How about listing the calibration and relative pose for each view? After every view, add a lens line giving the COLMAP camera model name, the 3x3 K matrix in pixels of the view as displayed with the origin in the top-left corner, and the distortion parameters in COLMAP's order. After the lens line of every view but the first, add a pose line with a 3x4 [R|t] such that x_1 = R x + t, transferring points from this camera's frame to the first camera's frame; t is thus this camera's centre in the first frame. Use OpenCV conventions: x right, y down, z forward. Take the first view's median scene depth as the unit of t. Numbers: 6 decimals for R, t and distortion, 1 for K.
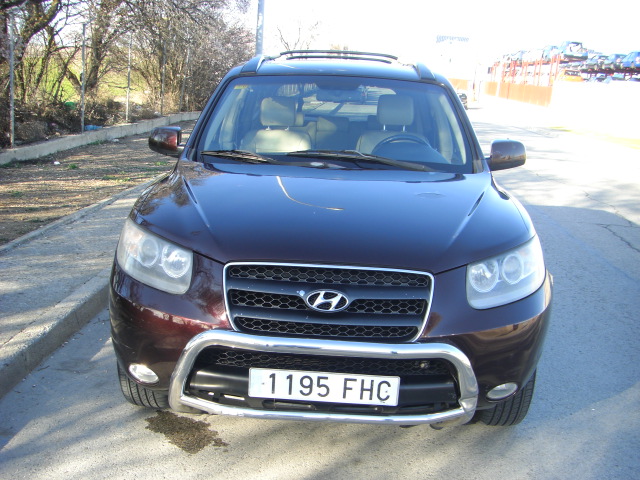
lens RADIAL K [[720.9, 0, 321.7], [0, 720.9, 243.5], [0, 0, 1]] dist [-0.140091, 0.000000]
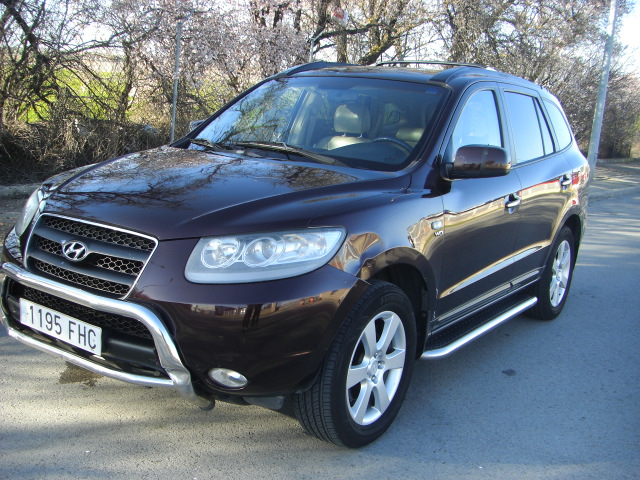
lens RADIAL K [[720.9, 0, 319.2], [0, 720.9, 246.4], [0, 0, 1]] dist [-0.140091, 0.000000]
pose [[0.837617, 0.115041, -0.534006, 0.902482], [-0.146127, 0.989135, -0.016118, 0.034264], [0.526350, 0.091533, 0.845327, 0.259451]]
